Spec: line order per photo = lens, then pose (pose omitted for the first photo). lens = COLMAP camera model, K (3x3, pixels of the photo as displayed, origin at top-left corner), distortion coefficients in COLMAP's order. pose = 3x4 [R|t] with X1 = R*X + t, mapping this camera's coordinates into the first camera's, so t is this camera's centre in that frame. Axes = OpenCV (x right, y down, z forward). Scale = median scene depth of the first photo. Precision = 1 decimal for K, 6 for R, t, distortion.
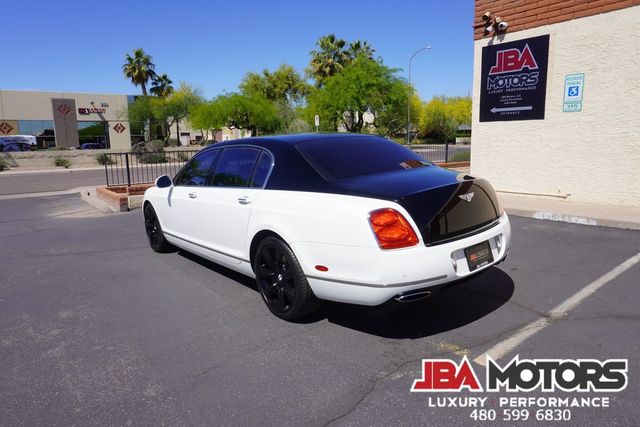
lens RADIAL K [[426.0, 0, 318.0], [0, 426.0, 210.6], [0, 0, 1]] dist [-0.047052, 0.026575]
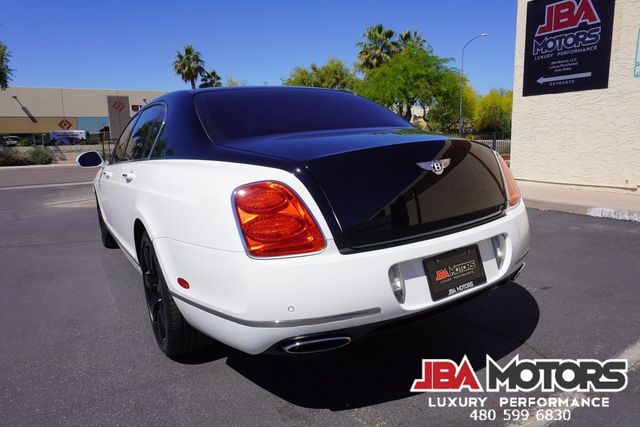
lens RADIAL K [[426.0, 0, 318.4], [0, 426.0, 211.3], [0, 0, 1]] dist [-0.047052, 0.026575]
pose [[0.992496, 0.016861, -0.121109, 0.024106], [-0.015989, 0.999839, 0.008167, 0.002339], [0.121227, -0.006169, 0.992606, 0.038475]]
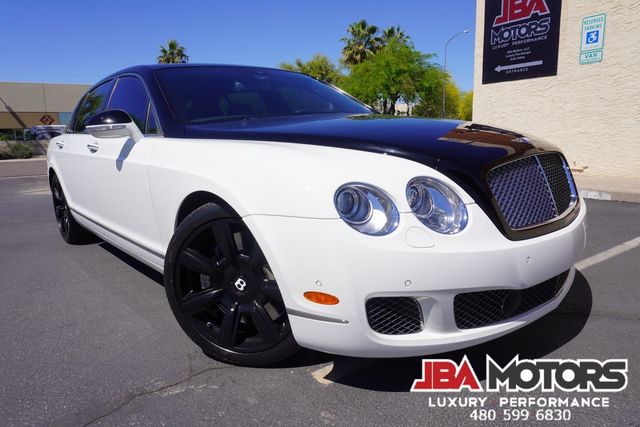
lens RADIAL K [[426.0, 0, 318.1], [0, 426.0, 210.9], [0, 0, 1]] dist [-0.047052, 0.026575]
pose [[0.995551, 0.013844, -0.093205, 0.034675], [-0.012600, 0.999824, 0.013929, 0.008941], [0.093382, -0.012693, 0.995549, 0.031566]]
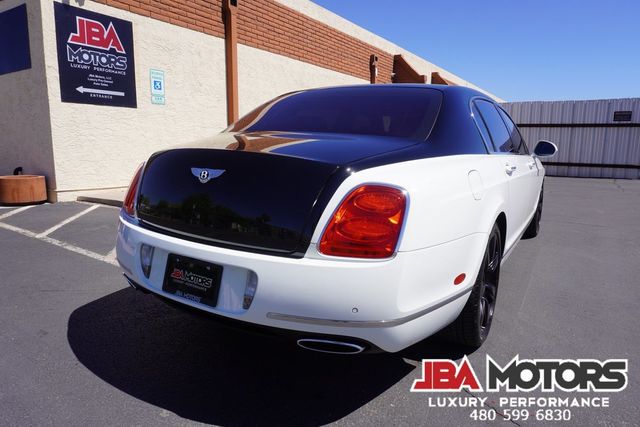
lens RADIAL K [[426.0, 0, 321.8], [0, 426.0, 212.2], [0, 0, 1]] dist [-0.047052, 0.026575]
pose [[-0.346093, -0.115244, 0.931095, -0.124620], [0.164675, 0.969558, 0.181215, -0.019732], [-0.923635, 0.216045, -0.316580, 0.214442]]
